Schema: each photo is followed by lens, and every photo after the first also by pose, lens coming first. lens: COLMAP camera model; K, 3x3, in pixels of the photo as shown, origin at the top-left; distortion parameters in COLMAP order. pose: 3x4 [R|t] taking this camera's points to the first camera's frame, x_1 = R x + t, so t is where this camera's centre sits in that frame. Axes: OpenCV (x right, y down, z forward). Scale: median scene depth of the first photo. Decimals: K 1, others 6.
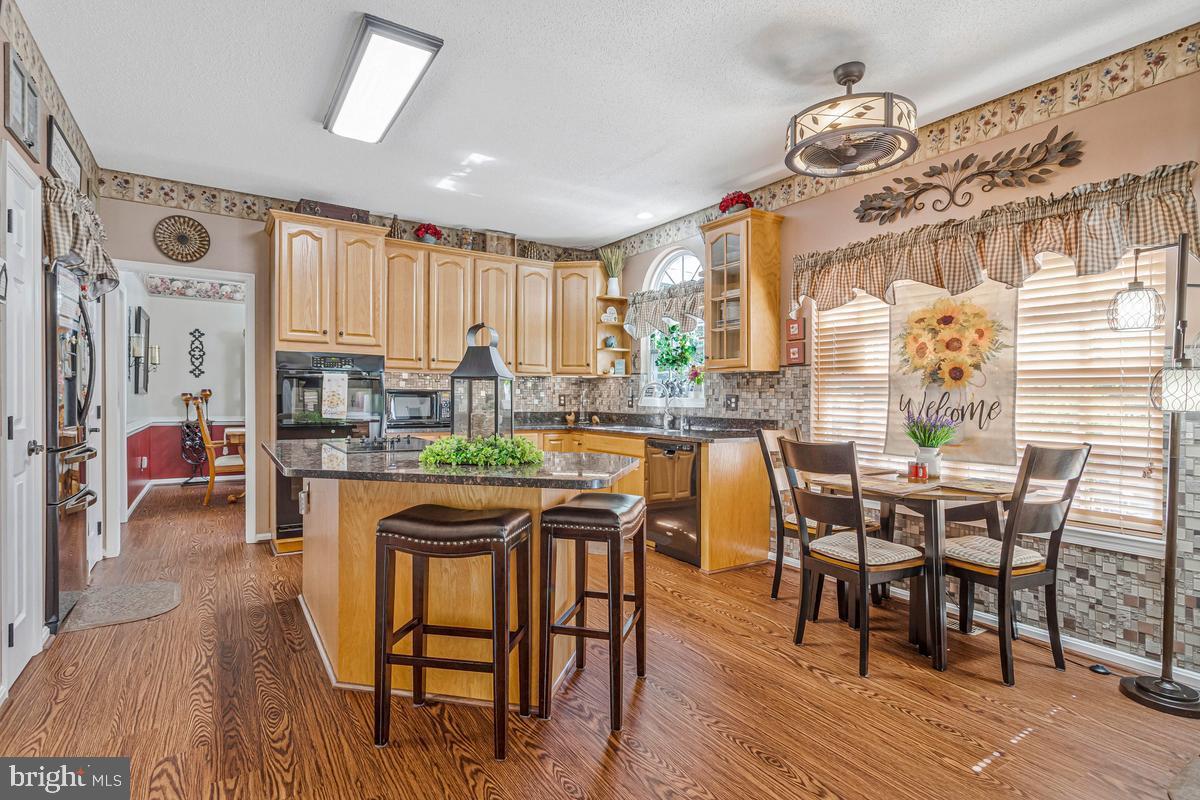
lens RADIAL K [[585.1, 0, 596.0], [0, 585.1, 400.0], [0, 0, 1]] dist [0.004260, -0.000329]
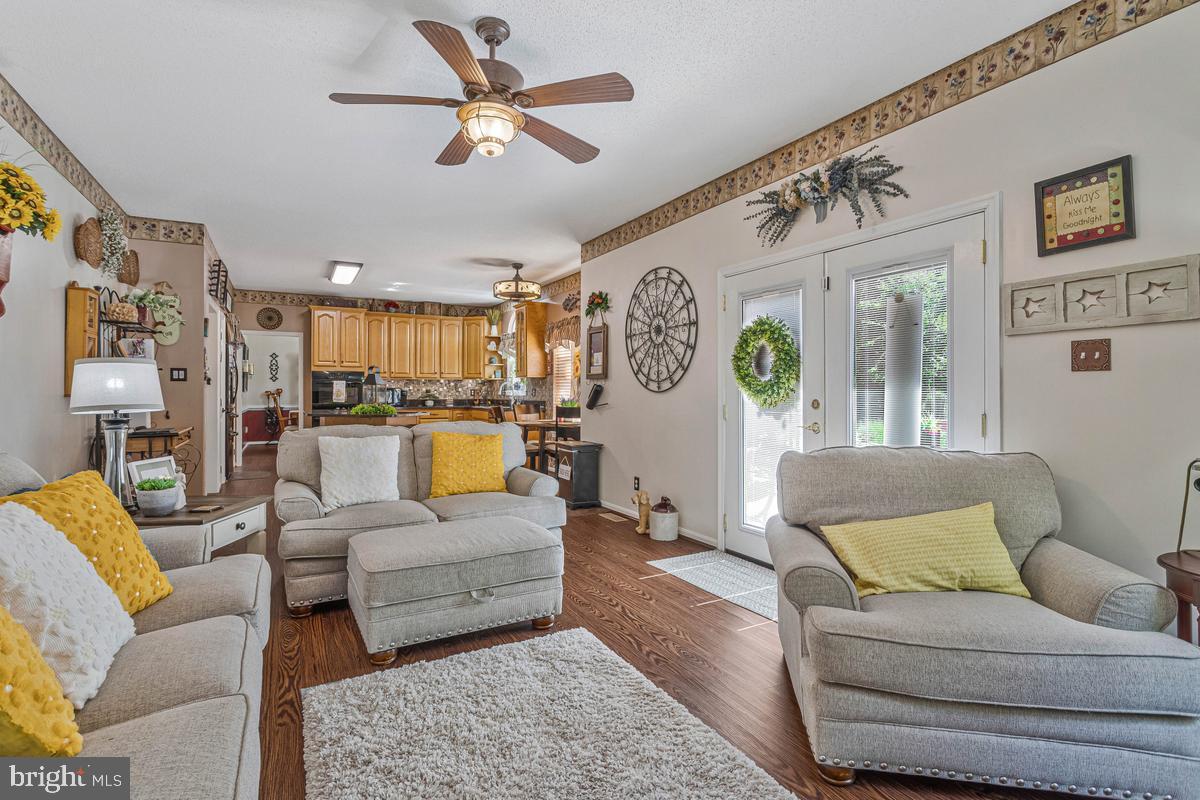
lens RADIAL K [[585.1, 0, 615.1], [0, 585.1, 380.8], [0, 0, 1]] dist [0.004260, -0.000329]
pose [[0.997977, -0.012080, -0.062411, 0.579804], [0.010667, 0.999681, -0.022915, 0.011251], [0.062668, 0.022203, 0.997787, -0.891179]]
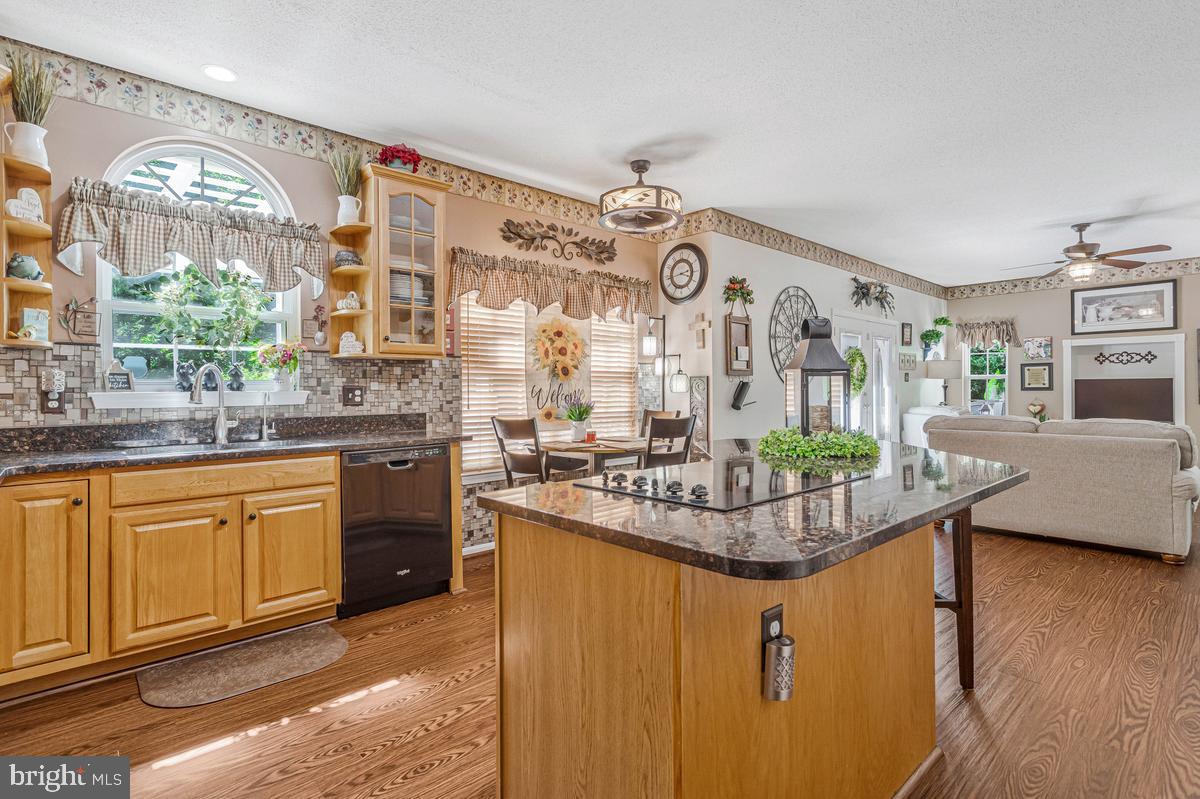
lens RADIAL K [[585.1, 0, 582.7], [0, 585.1, 385.4], [0, 0, 1]] dist [0.004260, -0.000329]
pose [[-0.147616, -0.001254, 0.989044, -0.681139], [0.010463, 0.999941, 0.002829, -0.009838], [-0.988989, 0.010766, -0.147594, 0.934321]]
